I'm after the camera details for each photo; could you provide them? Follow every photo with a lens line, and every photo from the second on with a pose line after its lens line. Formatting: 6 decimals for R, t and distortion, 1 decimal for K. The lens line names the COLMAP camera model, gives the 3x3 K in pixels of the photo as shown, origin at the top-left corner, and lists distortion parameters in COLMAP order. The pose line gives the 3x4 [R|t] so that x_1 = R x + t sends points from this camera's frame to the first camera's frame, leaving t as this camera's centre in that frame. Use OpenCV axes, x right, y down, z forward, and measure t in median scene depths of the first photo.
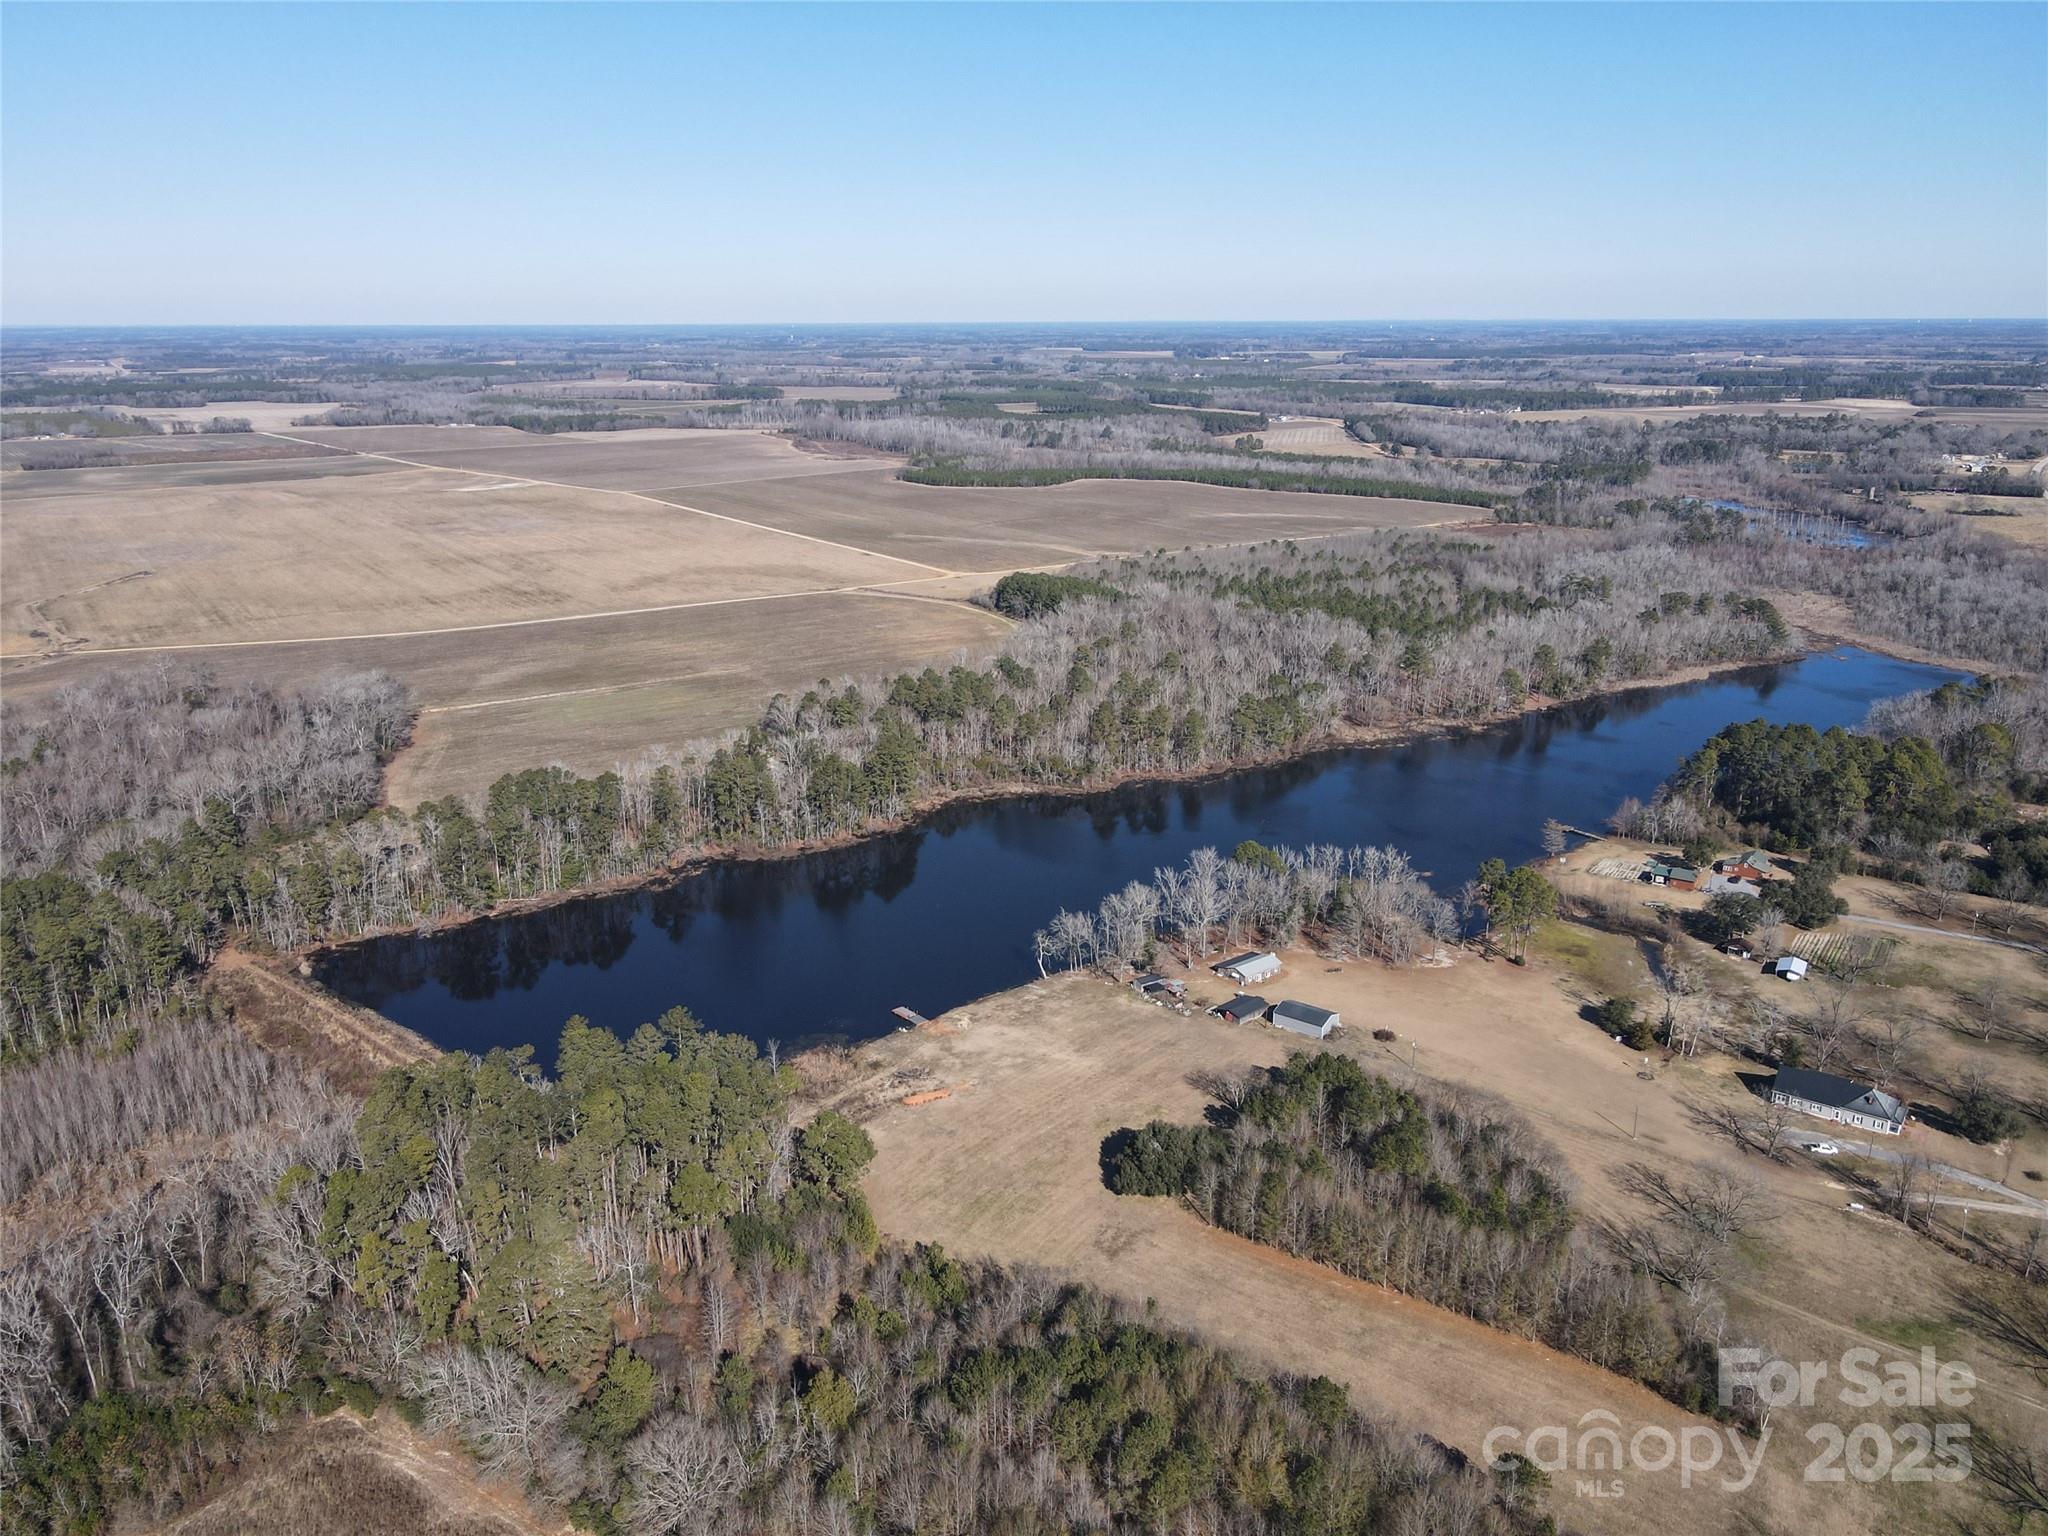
lens RADIAL K [[1501.8, 0, 1006.0], [0, 1501.8, 792.8], [0, 0, 1]] dist [0.002269, 0.025737]
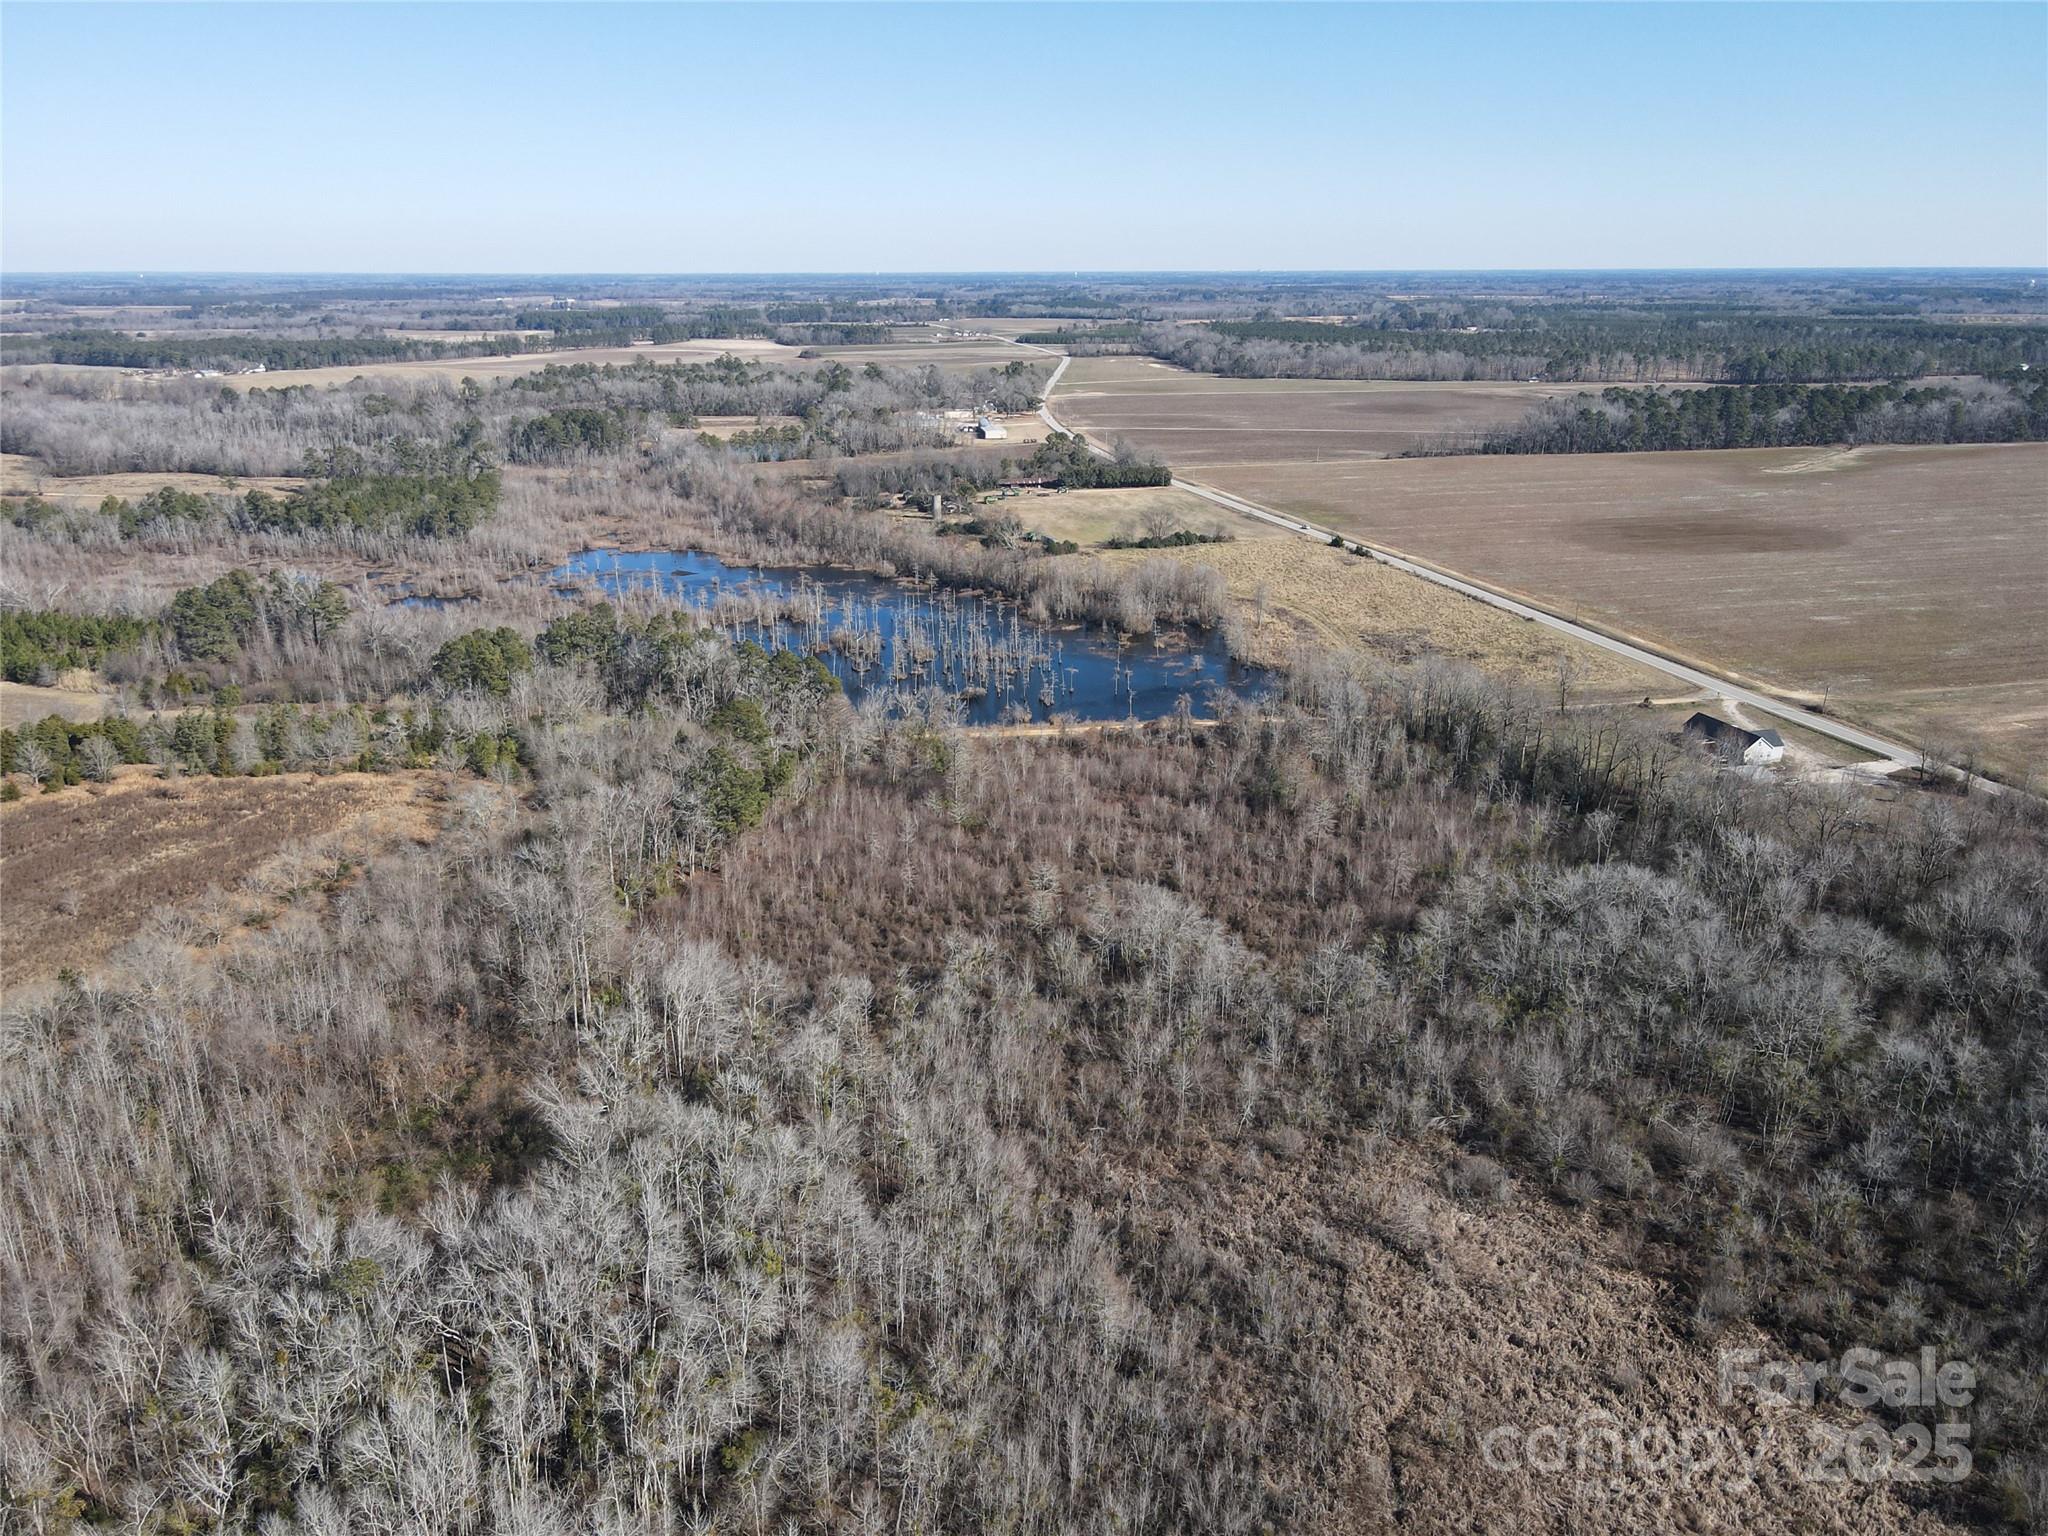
lens RADIAL K [[1501.8, 0, 1020.3], [0, 1501.8, 767.3], [0, 0, 1]] dist [0.002269, 0.025737]
pose [[0.741332, -0.212825, 0.636500, 0.242548], [0.205797, 0.974787, 0.086246, -0.142315], [-0.638807, 0.067052, 0.766440, 0.567785]]
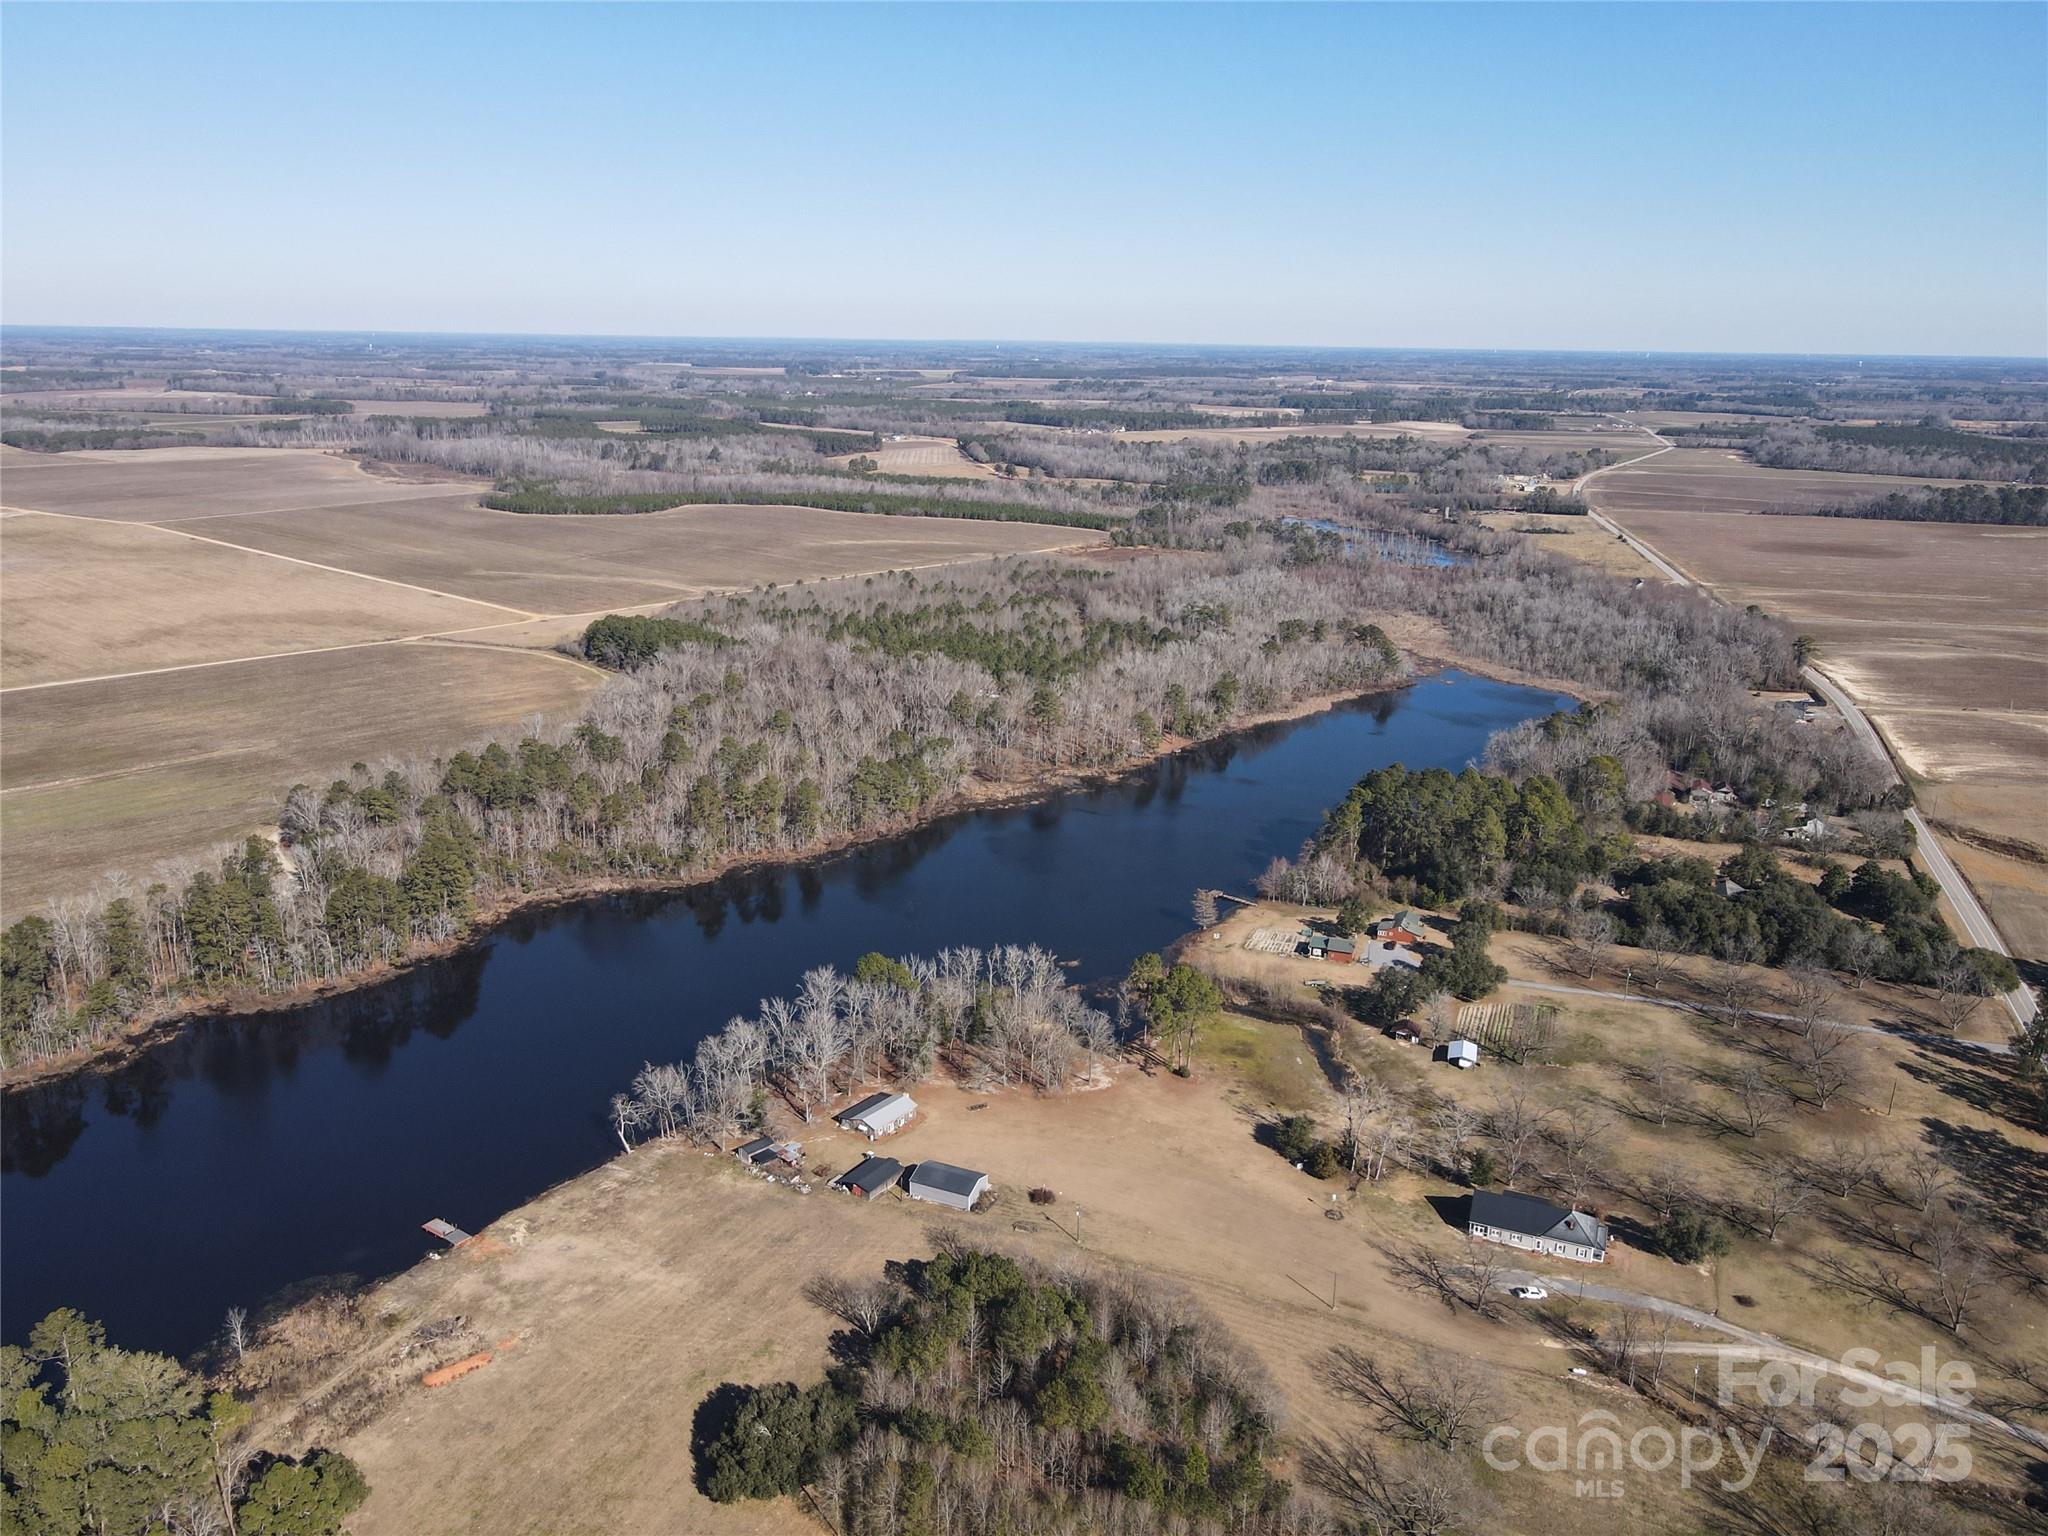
lens RADIAL K [[1501.8, 0, 1010.2], [0, 1501.8, 799.5], [0, 0, 1]] dist [0.002269, 0.025737]
pose [[0.969263, -0.056122, 0.239540, 0.011662], [0.057575, 0.998341, 0.000932, -0.015115], [-0.239194, 0.012888, 0.970886, 0.047453]]
